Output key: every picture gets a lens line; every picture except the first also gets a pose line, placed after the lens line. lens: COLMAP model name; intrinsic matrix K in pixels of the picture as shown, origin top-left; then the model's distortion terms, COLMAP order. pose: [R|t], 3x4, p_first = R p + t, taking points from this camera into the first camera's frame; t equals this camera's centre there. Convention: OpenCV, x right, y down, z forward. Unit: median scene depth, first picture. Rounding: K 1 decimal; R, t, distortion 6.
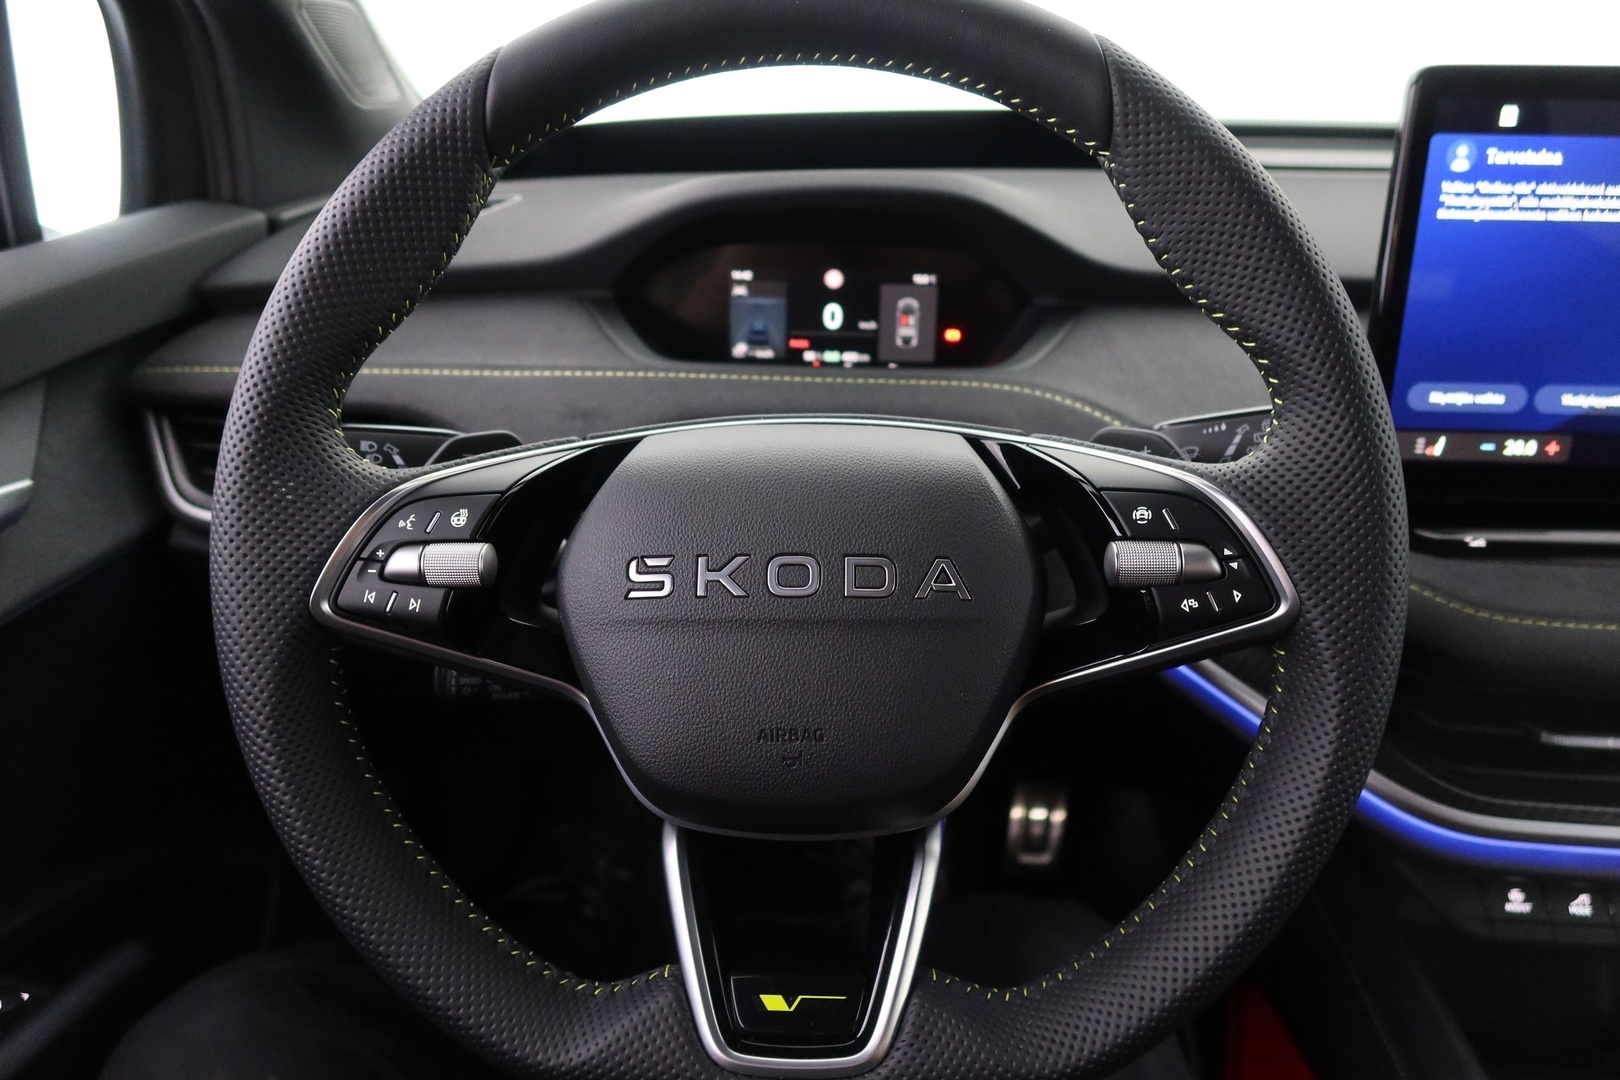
lens RADIAL K [[1187.4, 0, 820.8], [0, 1187.4, 535.8], [0, 0, 1]] dist [-0.003218, 0.004989]
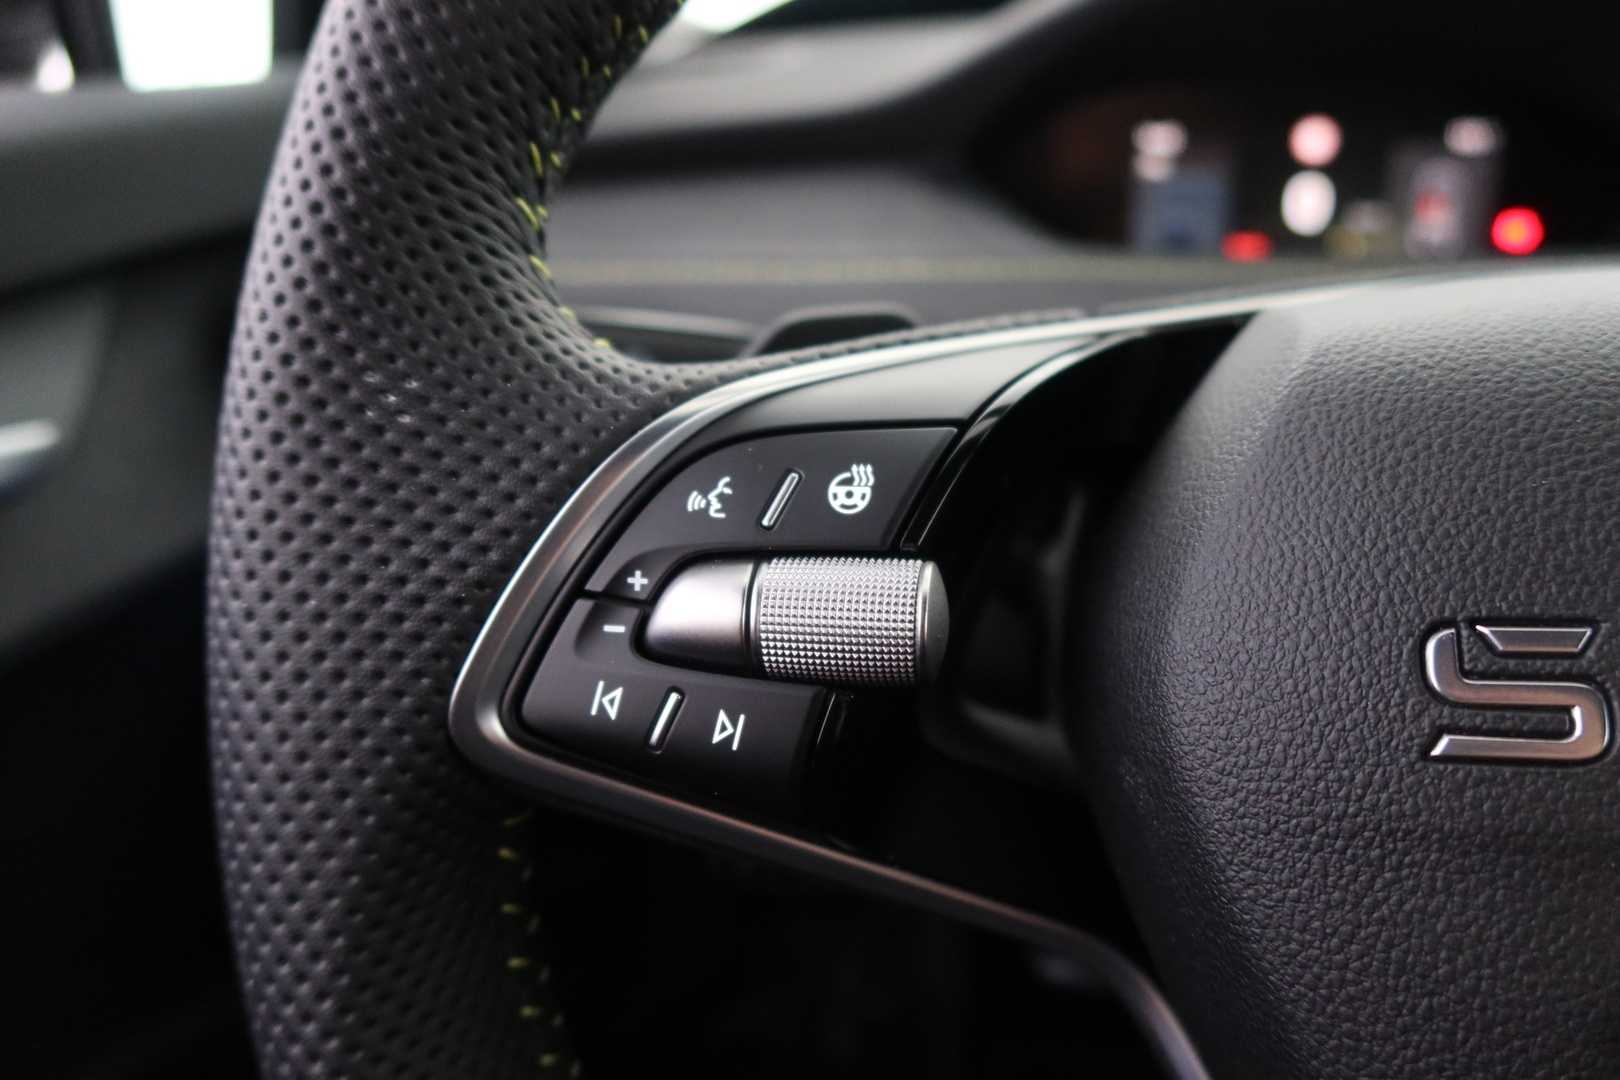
lens RADIAL K [[1187.4, 0, 804.3], [0, 1187.4, 537.3], [0, 0, 1]] dist [-0.003218, 0.004989]
pose [[0.986434, 0.025016, -0.162241, -0.261303], [-0.027903, 0.999490, -0.015540, 0.005663], [0.161769, 0.019856, 0.986629, 0.646745]]
